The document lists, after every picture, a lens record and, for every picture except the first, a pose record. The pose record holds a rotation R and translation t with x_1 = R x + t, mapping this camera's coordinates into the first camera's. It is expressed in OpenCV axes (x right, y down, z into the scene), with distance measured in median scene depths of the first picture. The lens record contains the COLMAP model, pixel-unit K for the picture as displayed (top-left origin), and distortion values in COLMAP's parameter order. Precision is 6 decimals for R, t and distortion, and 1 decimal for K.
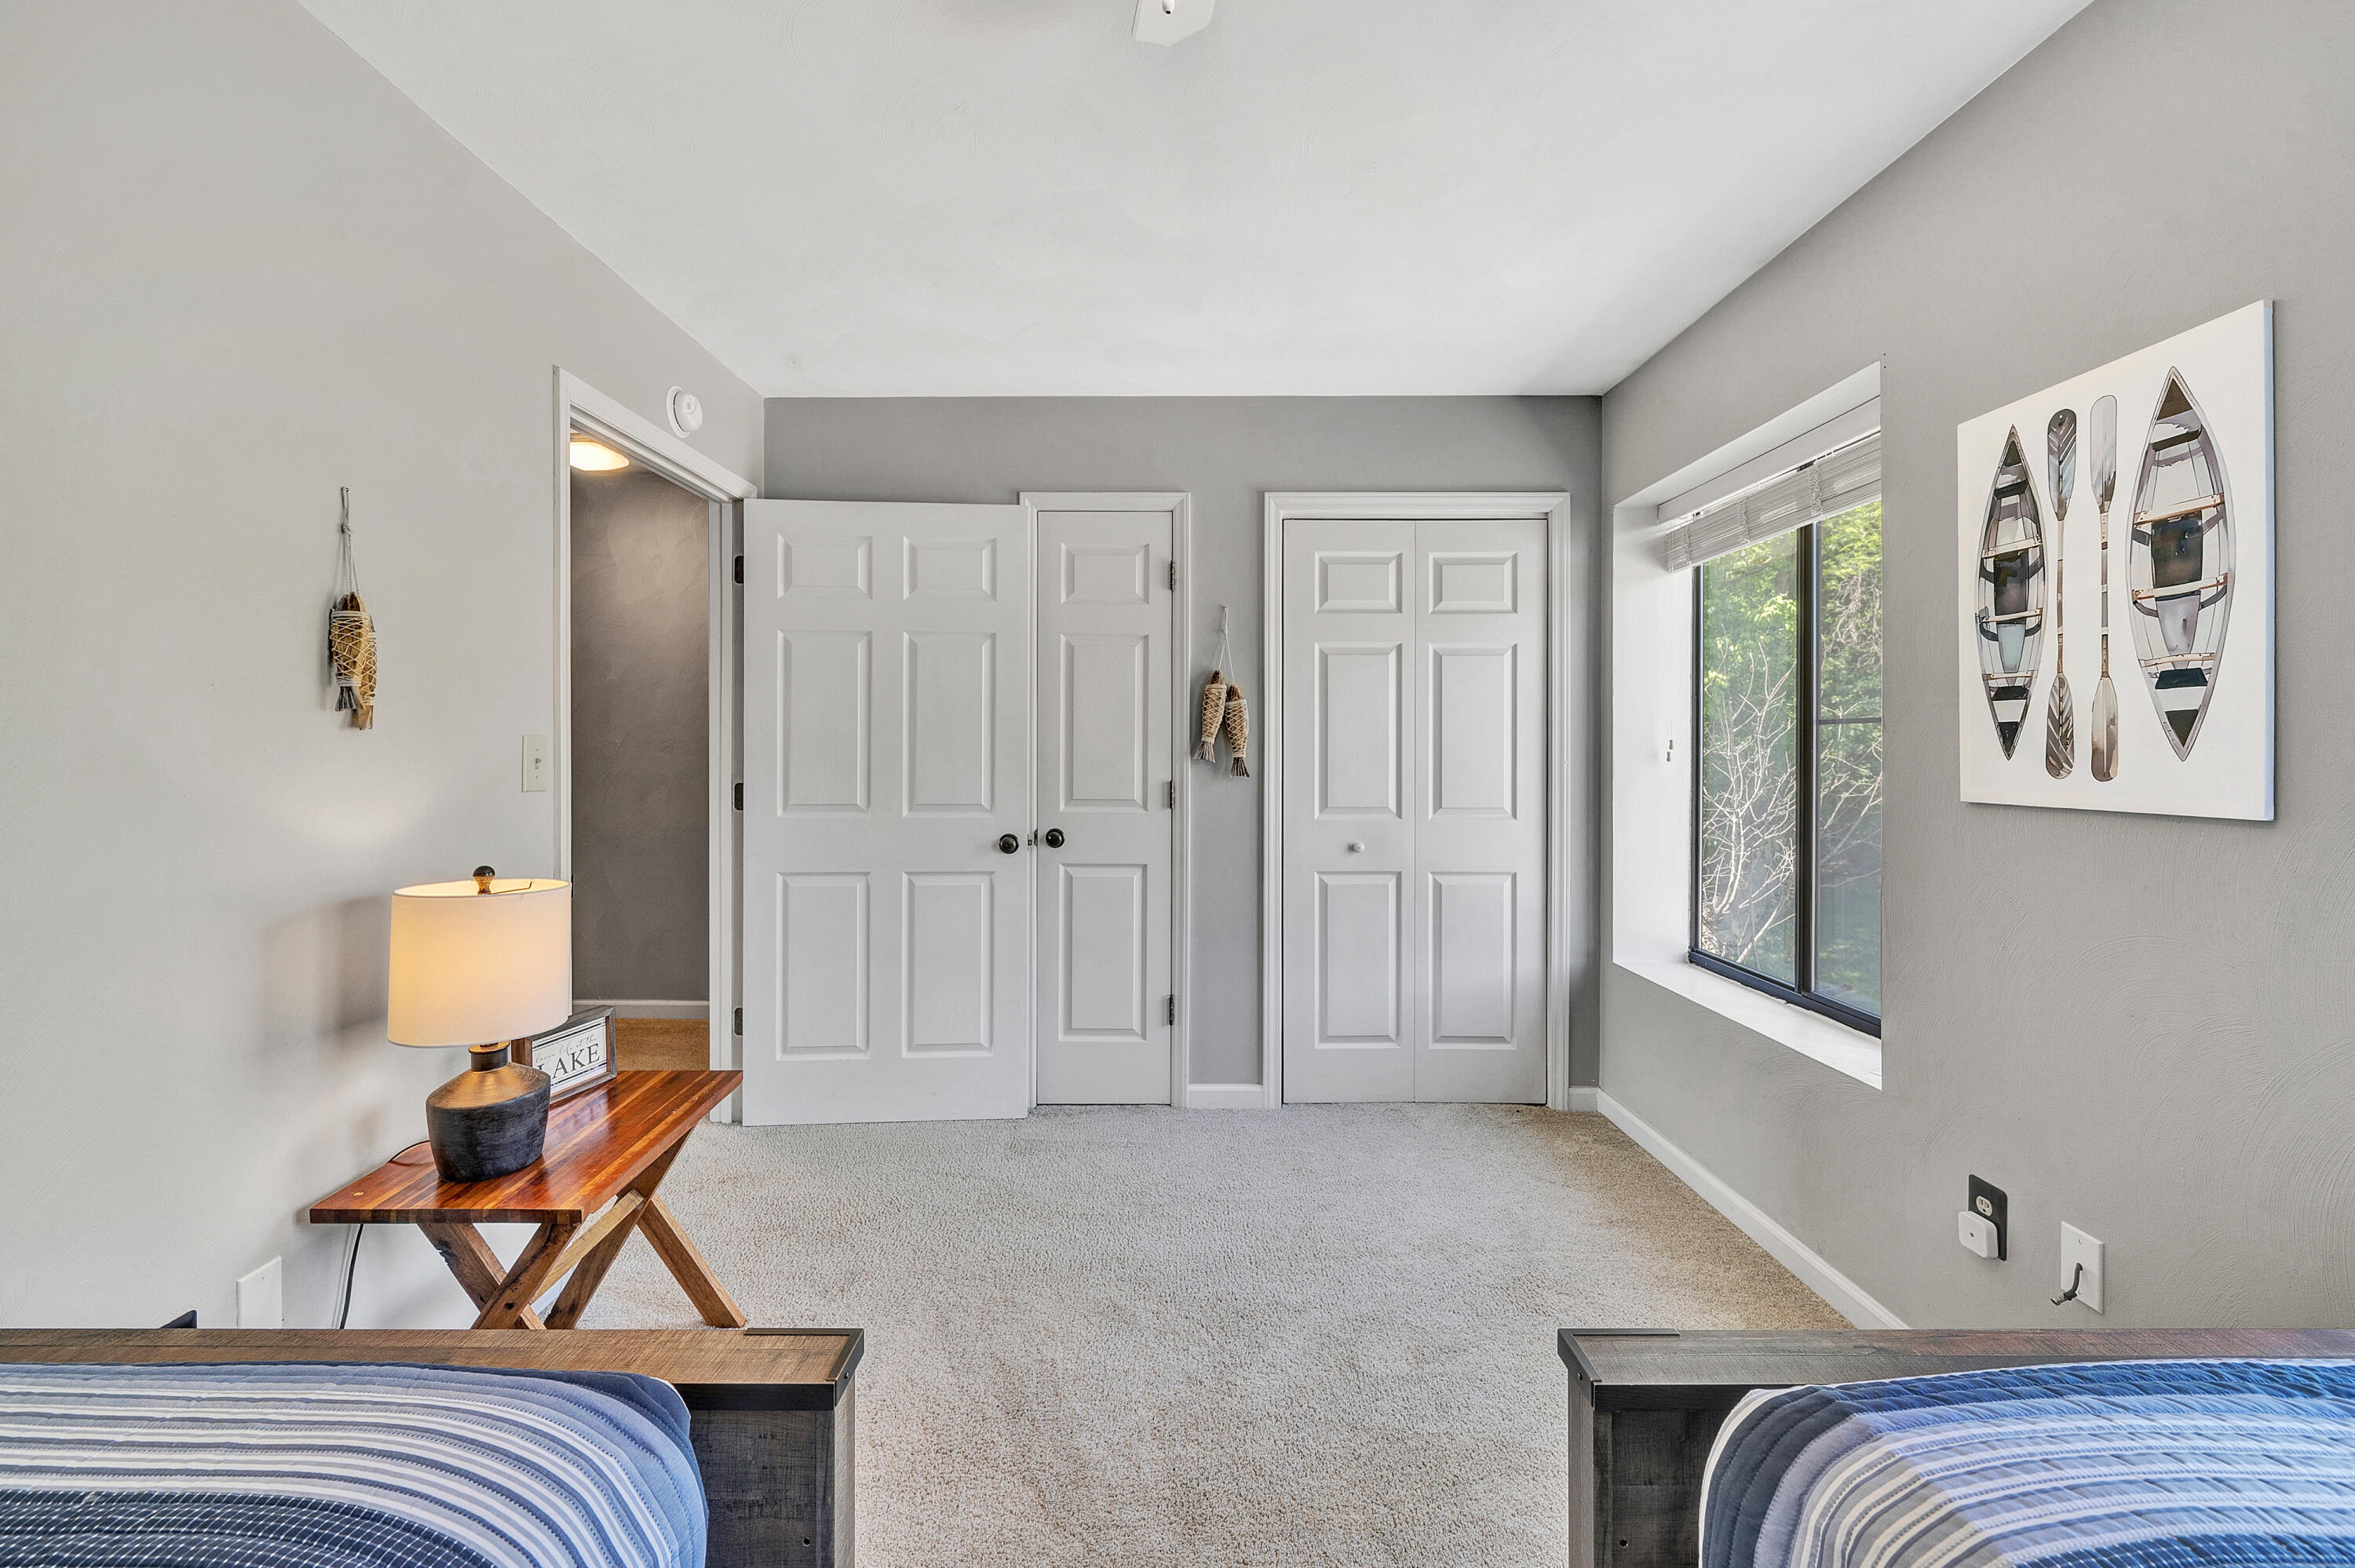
lens RADIAL K [[971.6, 0, 1167.5], [0, 971.6, 772.0], [0, 0, 1]] dist [0.000075, 0.000036]
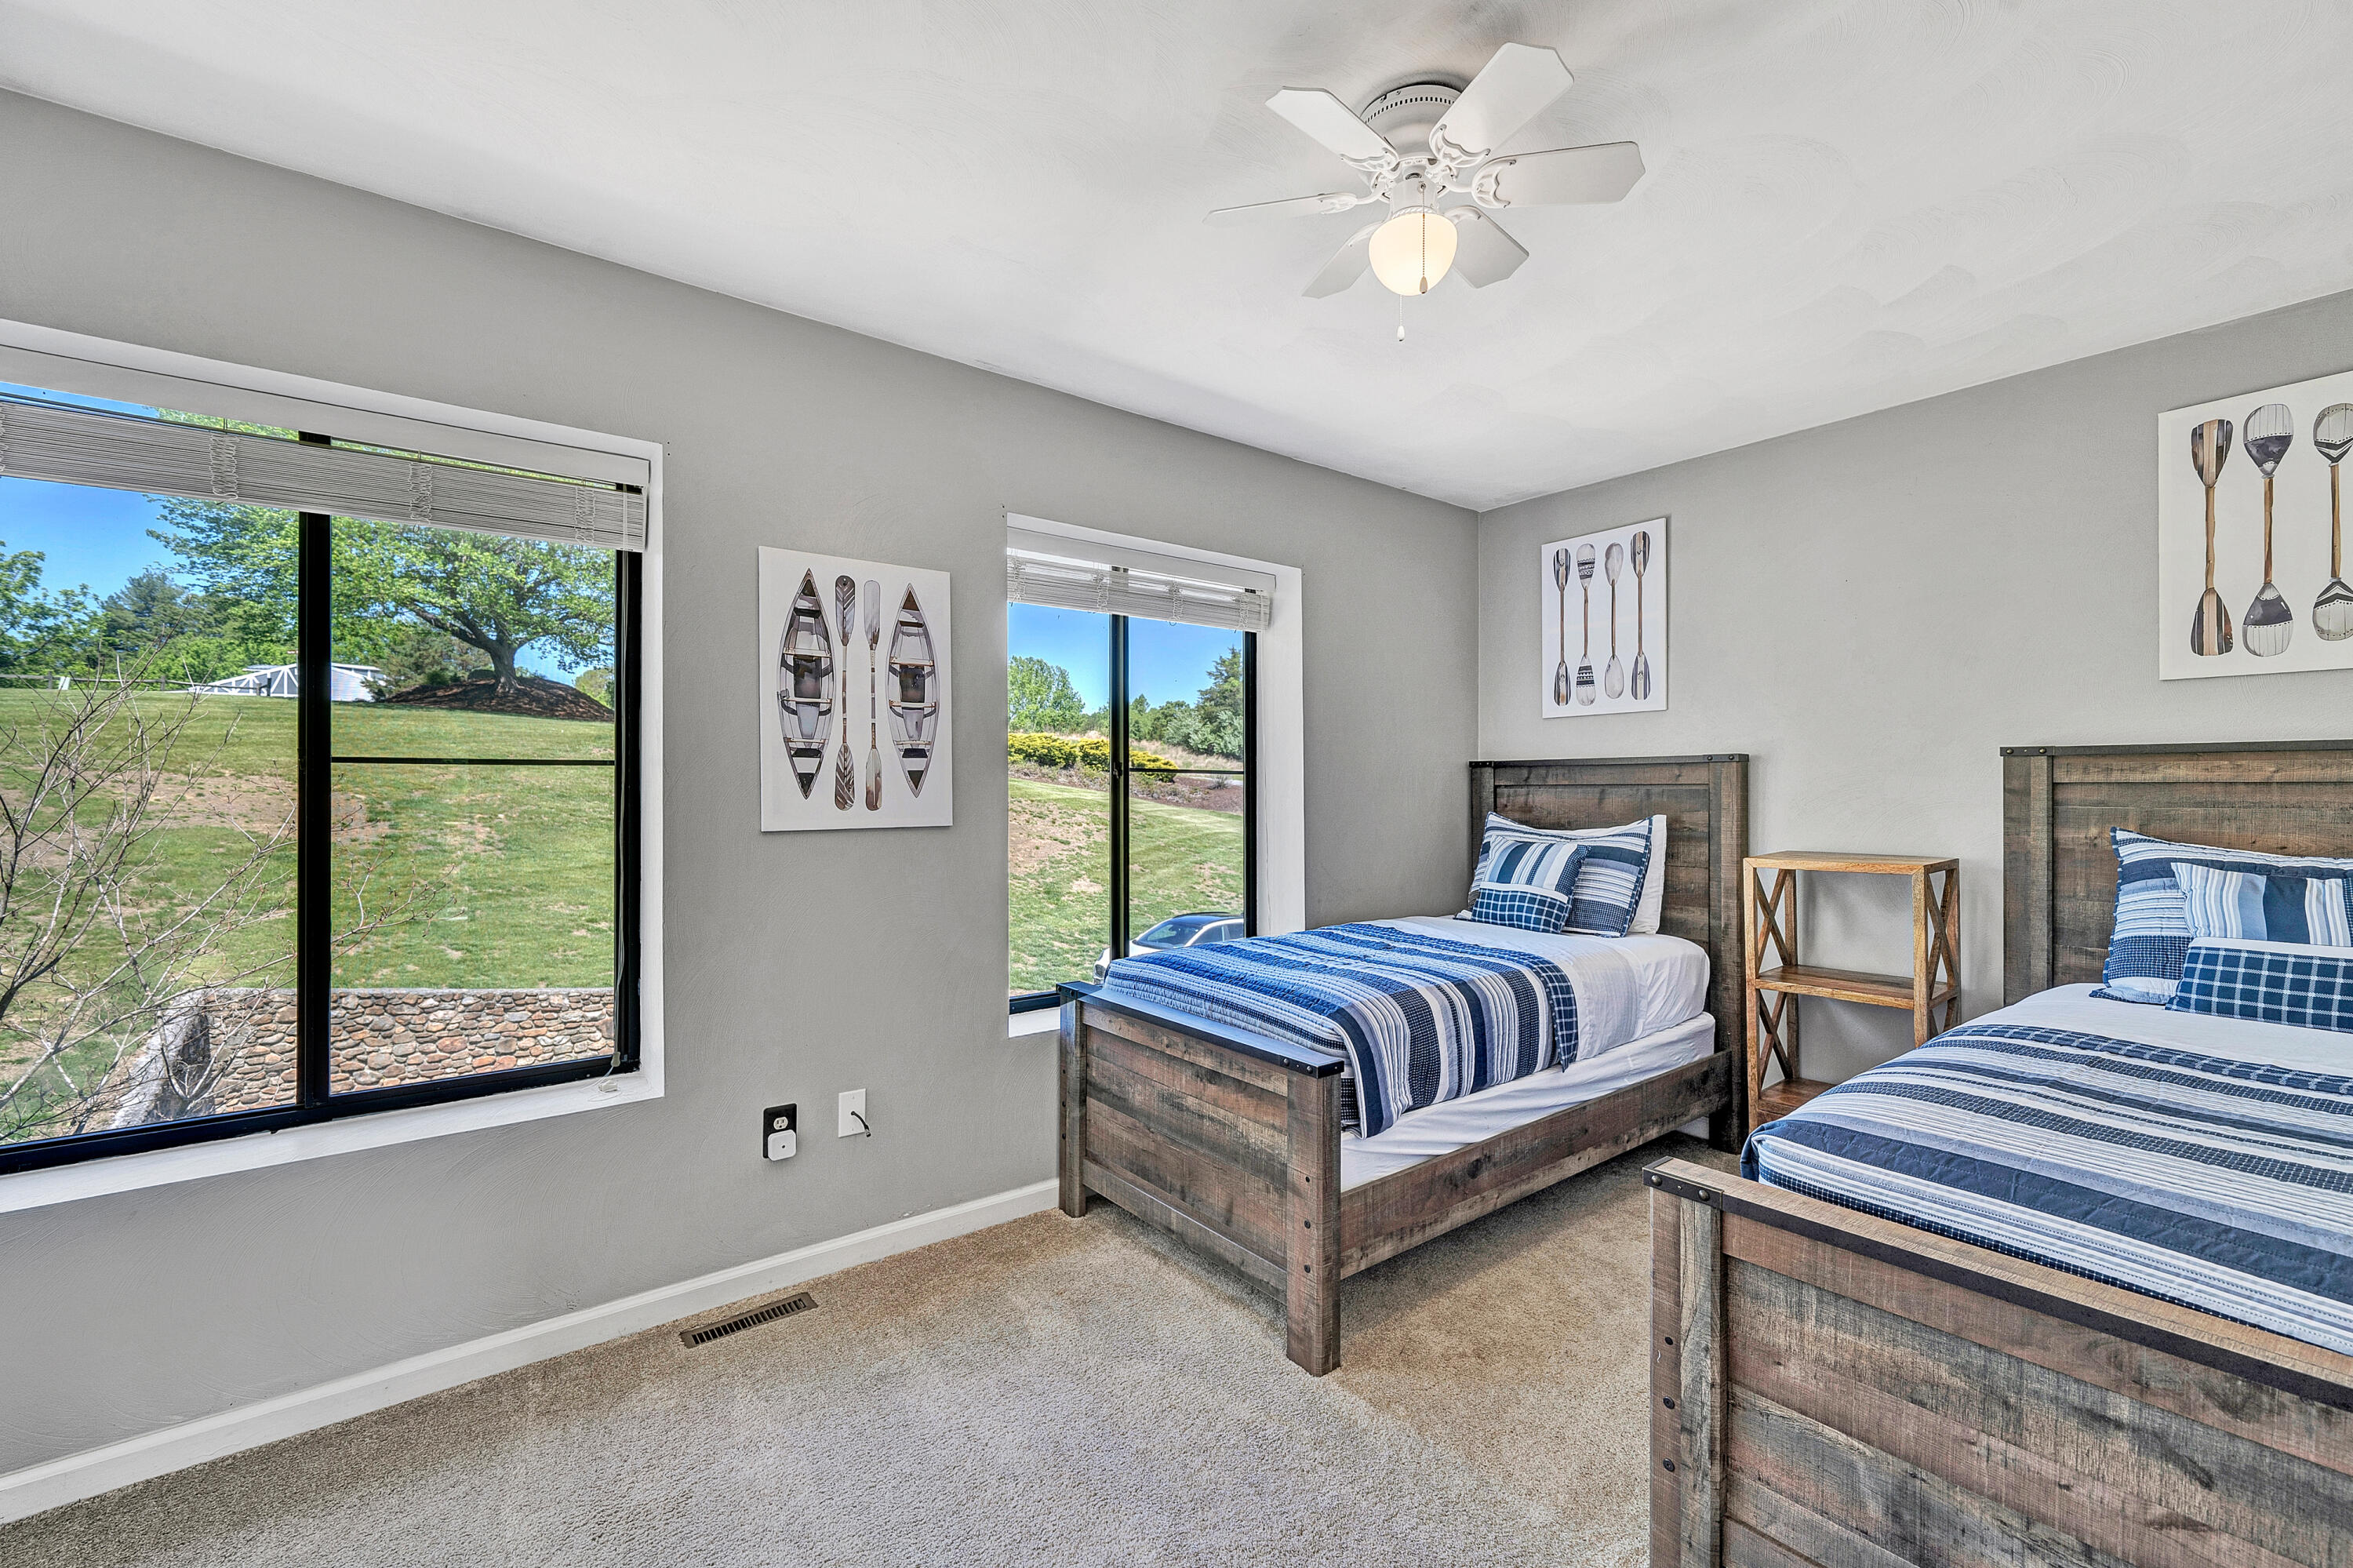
lens RADIAL K [[959.8, 0, 1176.7], [0, 959.8, 798.6], [0, 0, 1]] dist [-0.002307, -0.000398]
pose [[-0.610643, -0.013552, 0.791790, -0.614165], [0.017262, 0.999388, 0.030419, -0.048342], [-0.791718, 0.032243, -0.610036, 1.471738]]
